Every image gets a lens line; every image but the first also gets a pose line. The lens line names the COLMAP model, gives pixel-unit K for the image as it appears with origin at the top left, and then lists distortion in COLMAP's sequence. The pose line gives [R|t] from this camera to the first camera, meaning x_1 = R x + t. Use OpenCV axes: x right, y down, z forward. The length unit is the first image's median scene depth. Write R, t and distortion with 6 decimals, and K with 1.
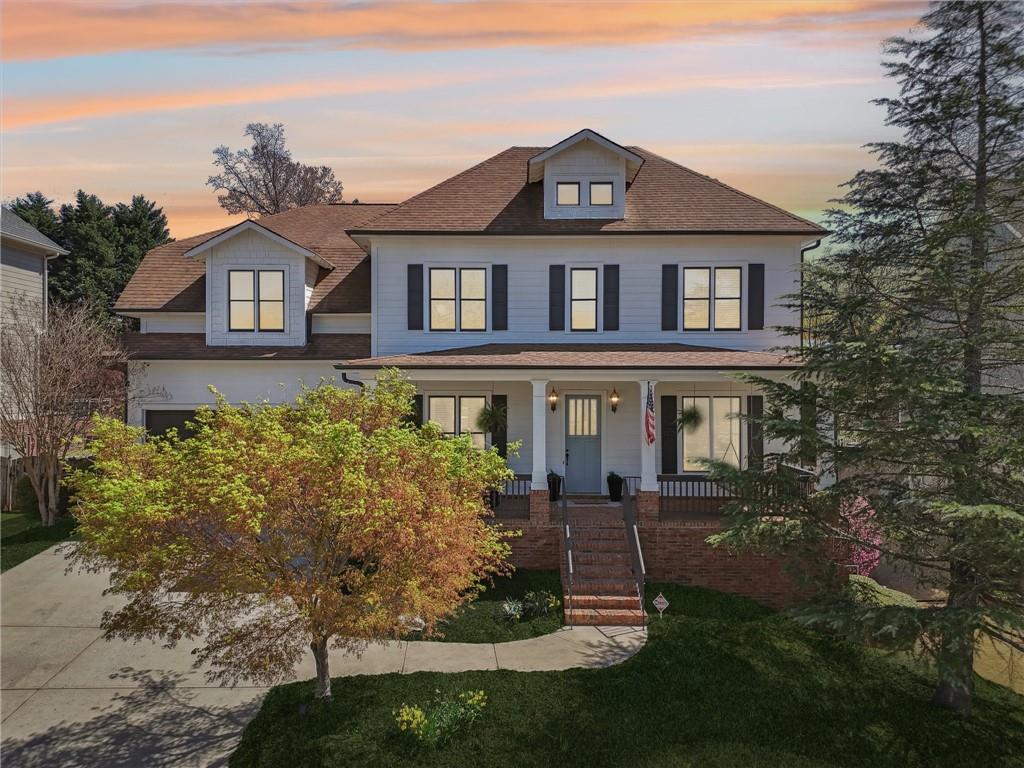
lens RADIAL K [[2156.3, 0, 512.0], [0, 2156.3, 383.9], [0, 0, 1]] dist [0.068723, 0.000000]
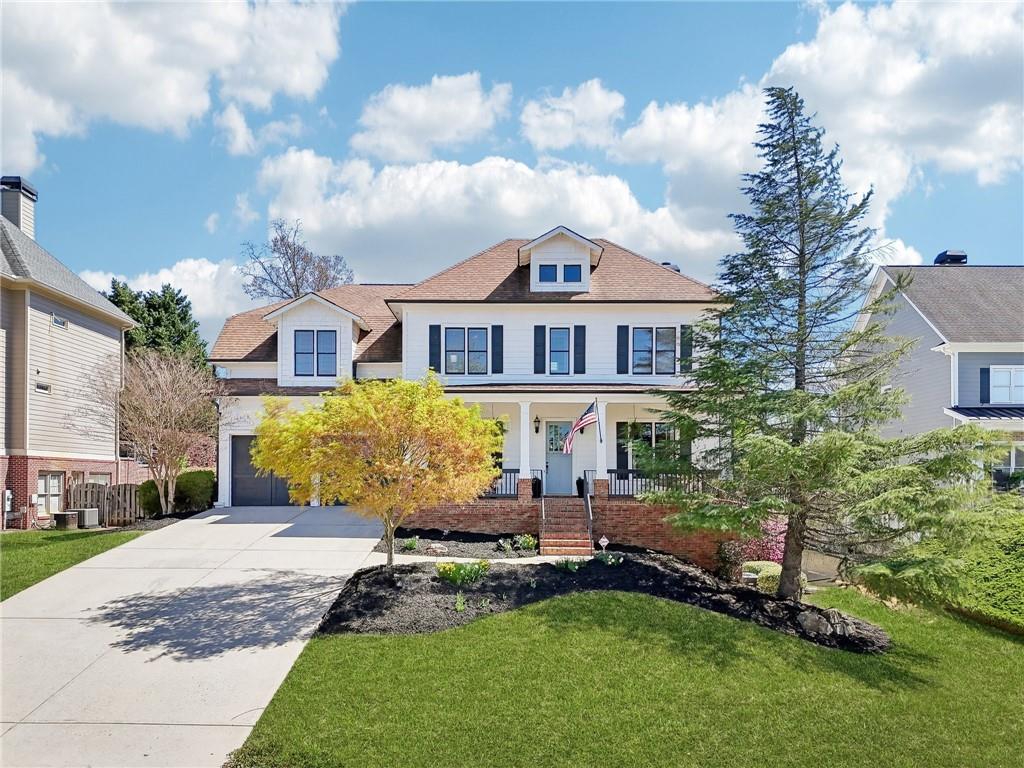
lens RADIAL K [[2156.3, 0, 512.0], [0, 2156.3, 384.3], [0, 0, 1]] dist [0.068723, 0.000000]
pose [[0.999999, 0.001362, 0.000854, 0.002454], [-0.001325, 0.999128, -0.041739, 0.037275], [-0.000910, 0.041738, 0.999128, -0.342707]]
